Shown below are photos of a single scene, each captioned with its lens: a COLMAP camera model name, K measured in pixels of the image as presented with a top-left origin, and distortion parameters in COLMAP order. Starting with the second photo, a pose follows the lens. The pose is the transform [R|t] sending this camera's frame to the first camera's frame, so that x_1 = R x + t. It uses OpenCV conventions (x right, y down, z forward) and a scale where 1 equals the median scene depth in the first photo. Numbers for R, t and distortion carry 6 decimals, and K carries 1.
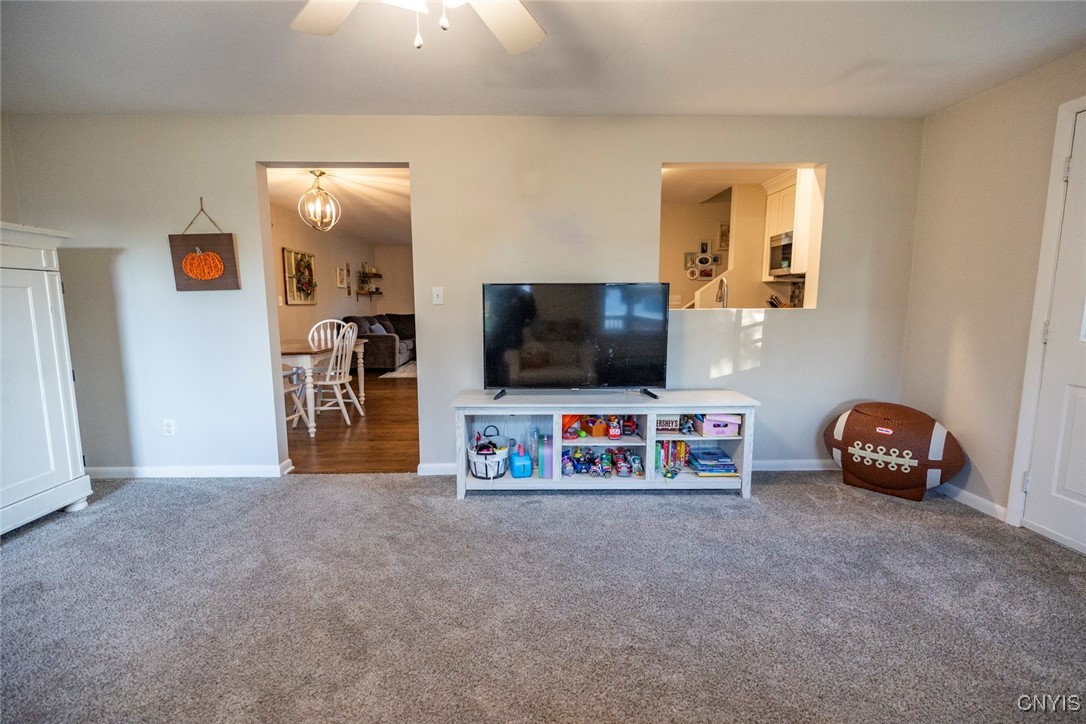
lens RADIAL K [[465.5, 0, 539.1], [0, 465.5, 359.2], [0, 0, 1]] dist [0.001687, -0.000224]
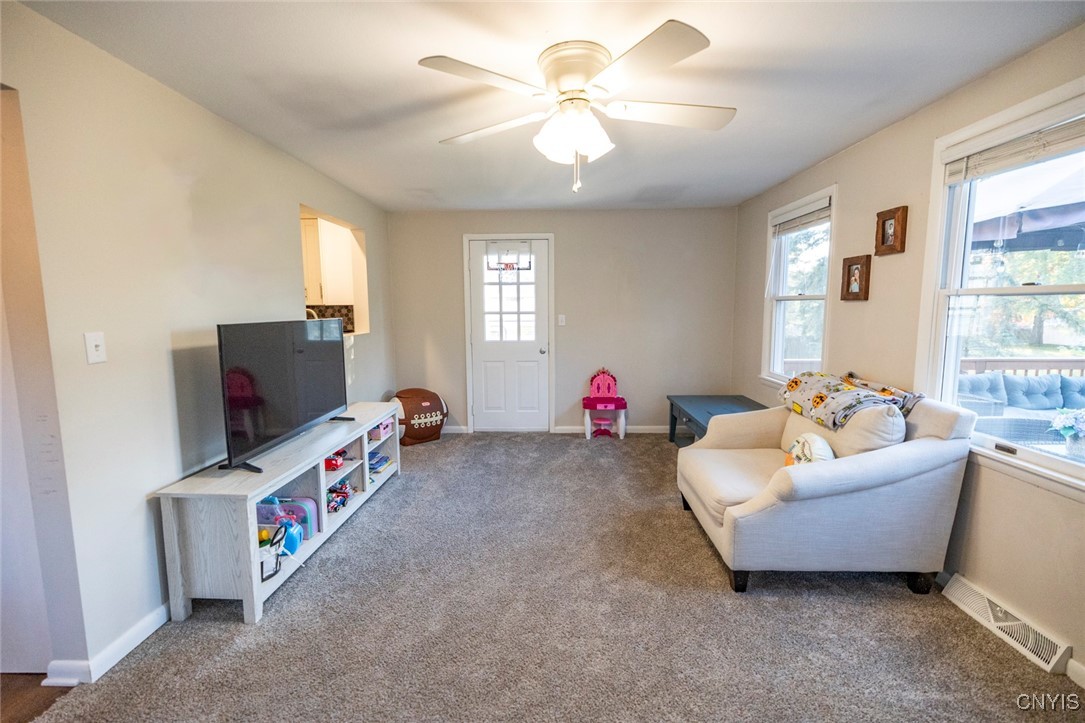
lens RADIAL K [[465.1, 0, 538.6], [0, 465.1, 358.7], [0, 0, 1]] dist [0.001687, -0.000224]
pose [[0.037486, -0.110802, 0.993135, -0.871342], [0.129727, 0.985963, 0.105105, -0.127625], [-0.990841, 0.124896, 0.051334, 0.497737]]
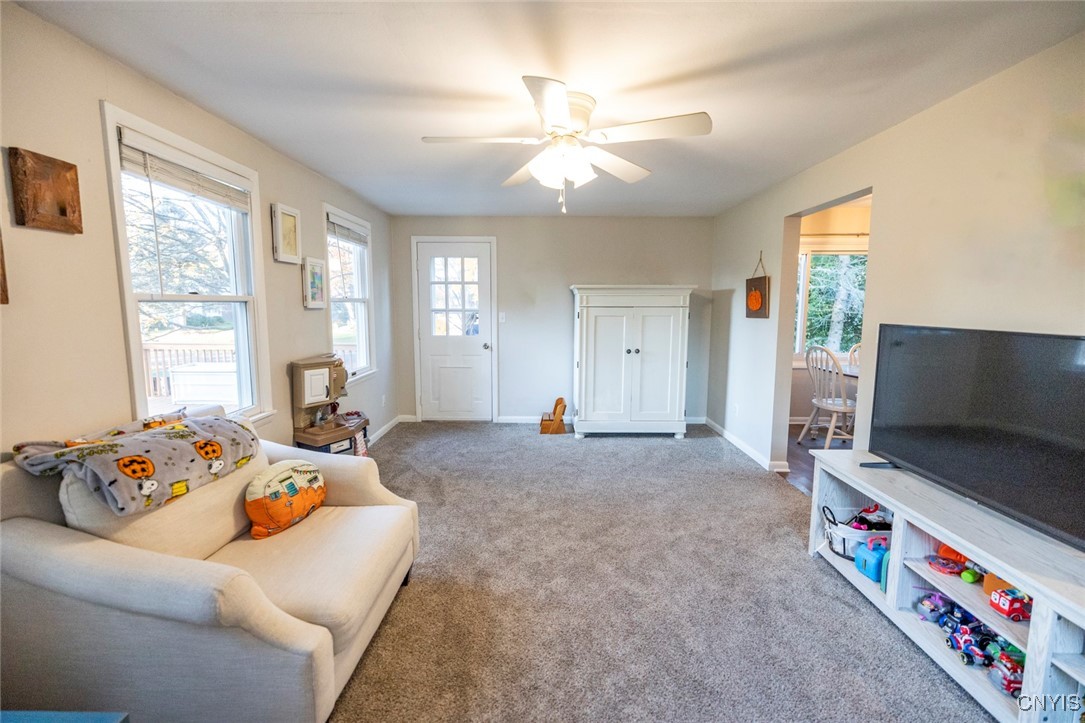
lens RADIAL K [[465.1, 0, 538.6], [0, 465.1, 358.7], [0, 0, 1]] dist [0.001687, -0.000224]
pose [[-0.049757, 0.125885, -0.990796, 0.756229], [-0.125153, 0.983420, 0.131233, -0.141906], [0.990889, 0.130531, -0.033177, 0.466888]]
